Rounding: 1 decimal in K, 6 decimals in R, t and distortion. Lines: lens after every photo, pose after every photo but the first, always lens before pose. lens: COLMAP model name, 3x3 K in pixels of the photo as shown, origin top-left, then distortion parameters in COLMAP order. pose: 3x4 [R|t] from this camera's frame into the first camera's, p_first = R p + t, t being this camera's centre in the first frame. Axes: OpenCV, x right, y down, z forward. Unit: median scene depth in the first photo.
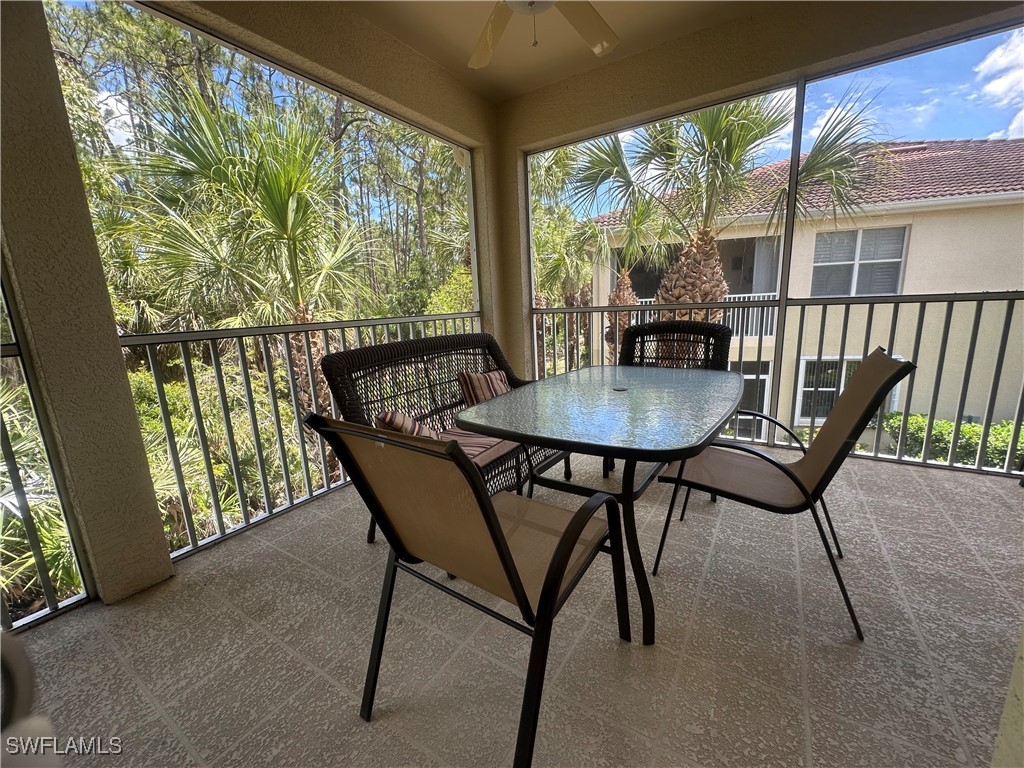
lens RADIAL K [[409.1, 0, 510.6], [0, 409.1, 384.9], [0, 0, 1]] dist [-0.002273, -0.000029]
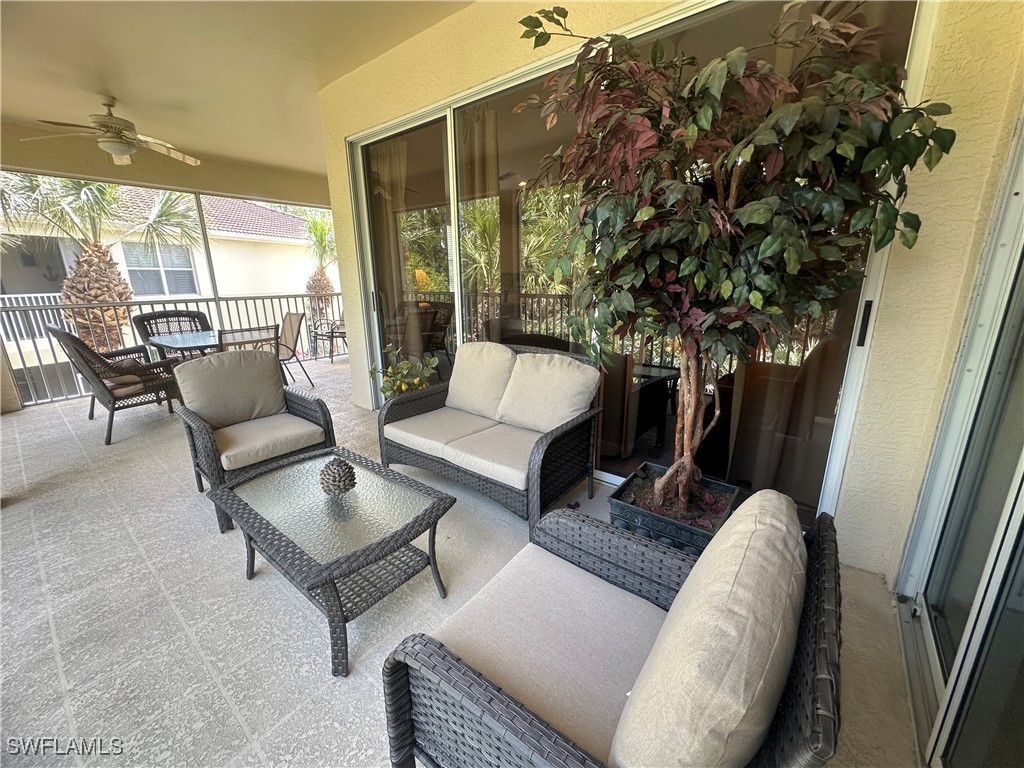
lens RADIAL K [[409.1, 0, 510.6], [0, 409.1, 384.9], [0, 0, 1]] dist [-0.002273, -0.000029]
pose [[0.096261, -0.196215, 0.975825, -2.003857], [0.202841, 0.963671, 0.173762, 0.242430], [-0.974469, 0.181211, 0.132564, -0.927006]]
